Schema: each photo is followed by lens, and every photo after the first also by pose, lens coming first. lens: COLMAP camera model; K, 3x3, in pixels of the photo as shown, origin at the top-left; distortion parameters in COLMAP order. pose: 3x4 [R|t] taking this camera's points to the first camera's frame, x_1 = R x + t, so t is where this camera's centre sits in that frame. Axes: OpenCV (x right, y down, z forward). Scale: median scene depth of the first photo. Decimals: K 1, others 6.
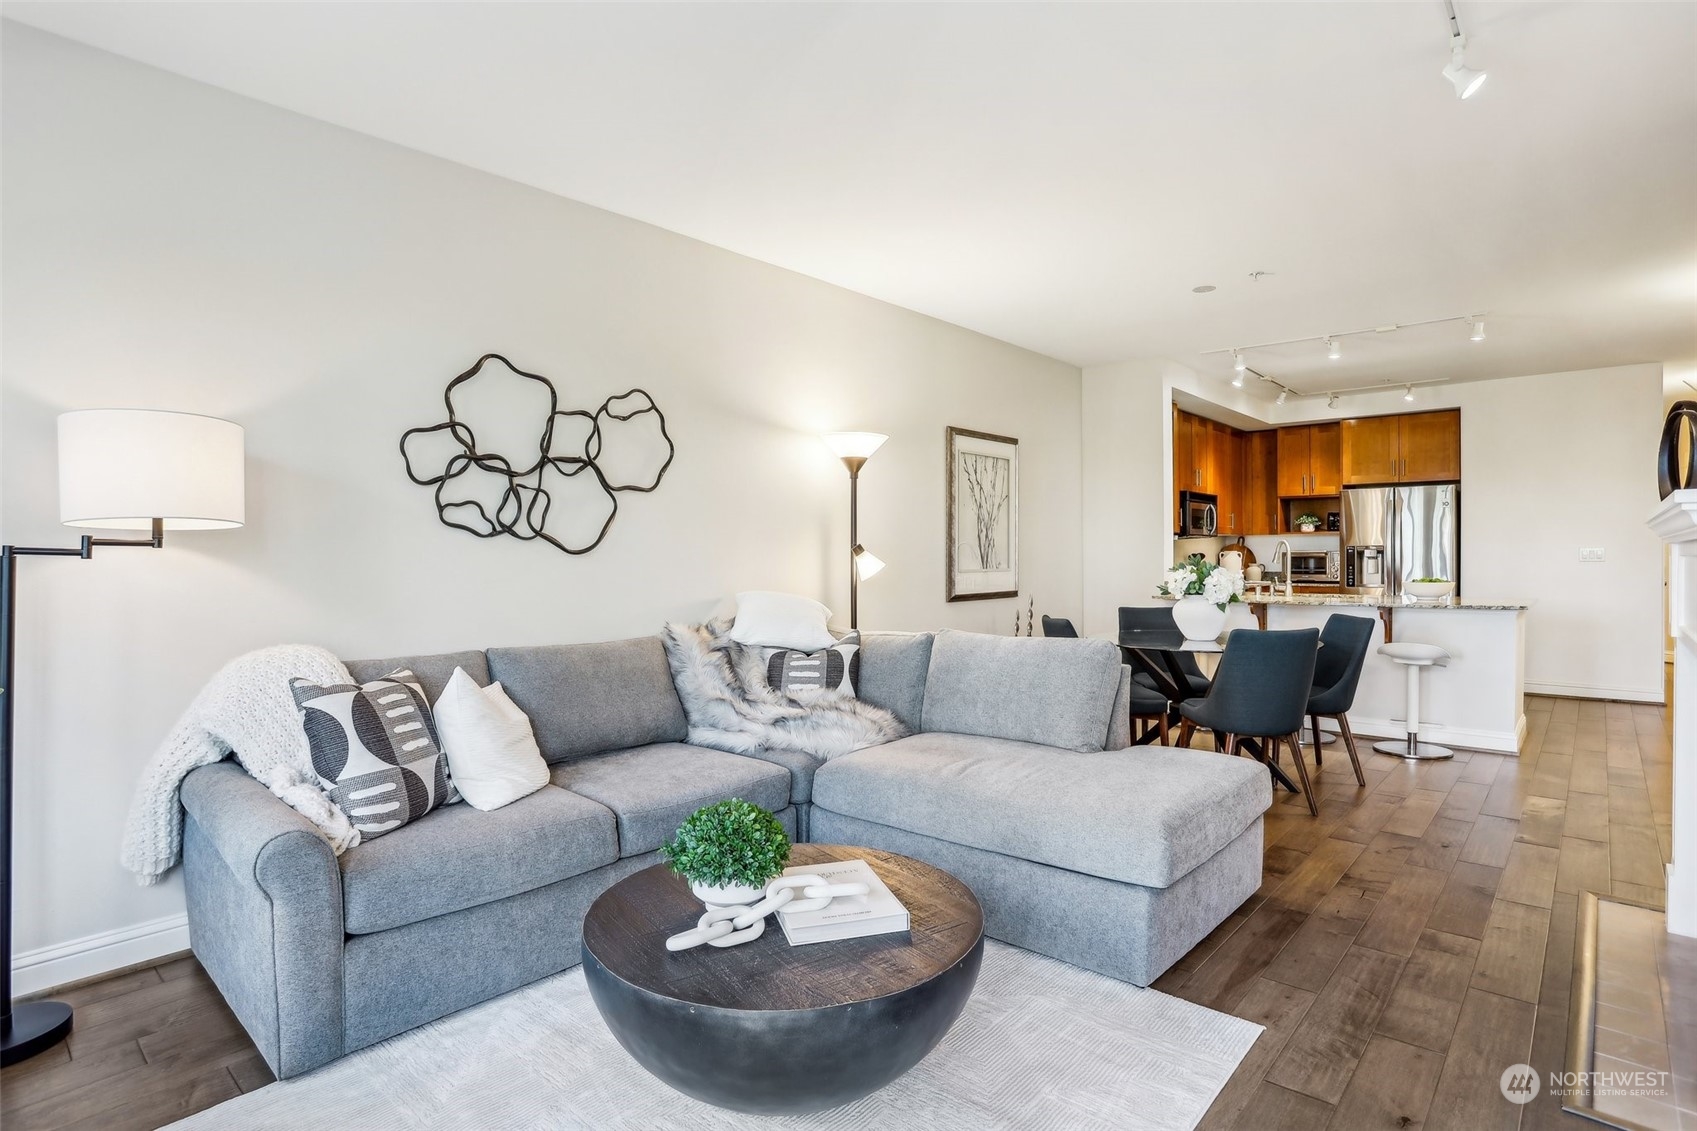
lens RADIAL K [[882.3, 0, 865.8], [0, 882.3, 566.2], [0, 0, 1]] dist [-0.038116, 0.010254]
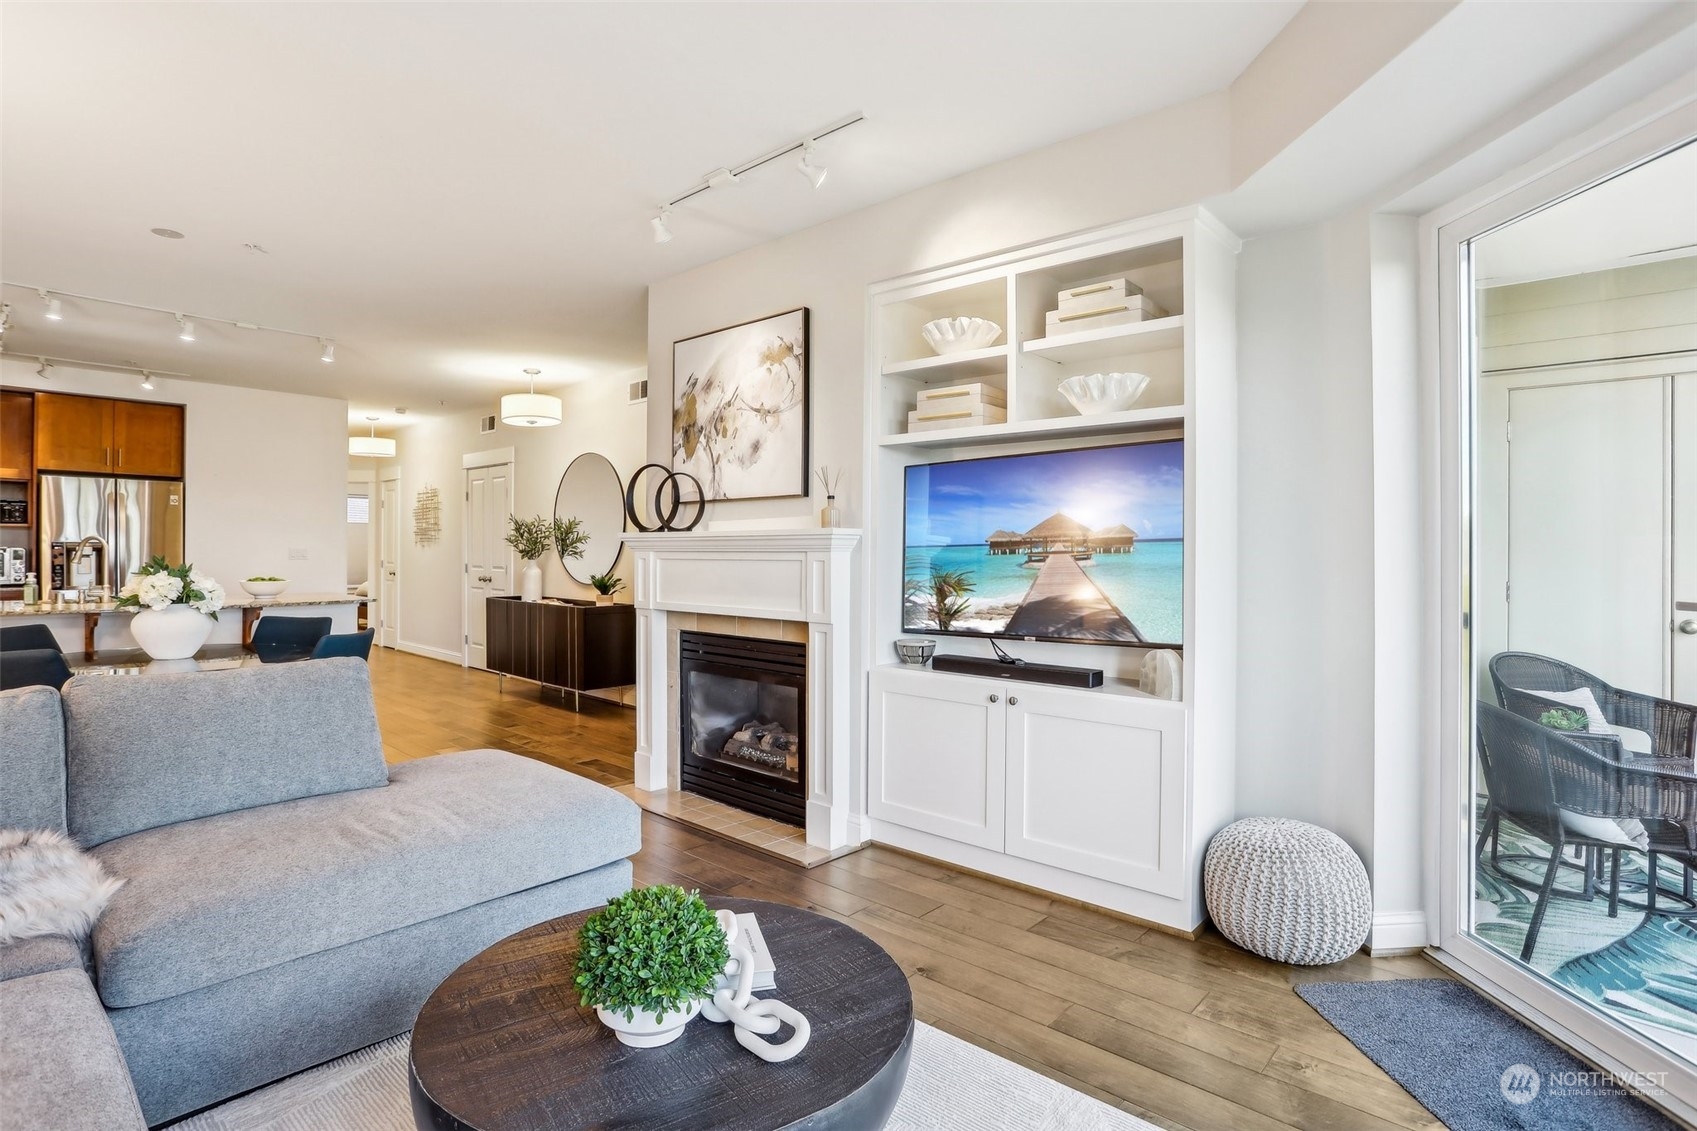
lens RADIAL K [[846.6, 0, 845.7], [0, 846.6, 560.0], [0, 0, 1]] dist [-0.071345, 0.027288]
pose [[0.024306, -0.003875, 0.999697, -0.296468], [0.005796, 0.999976, 0.003735, -0.004889], [-0.999688, 0.005703, 0.024328, 0.271511]]
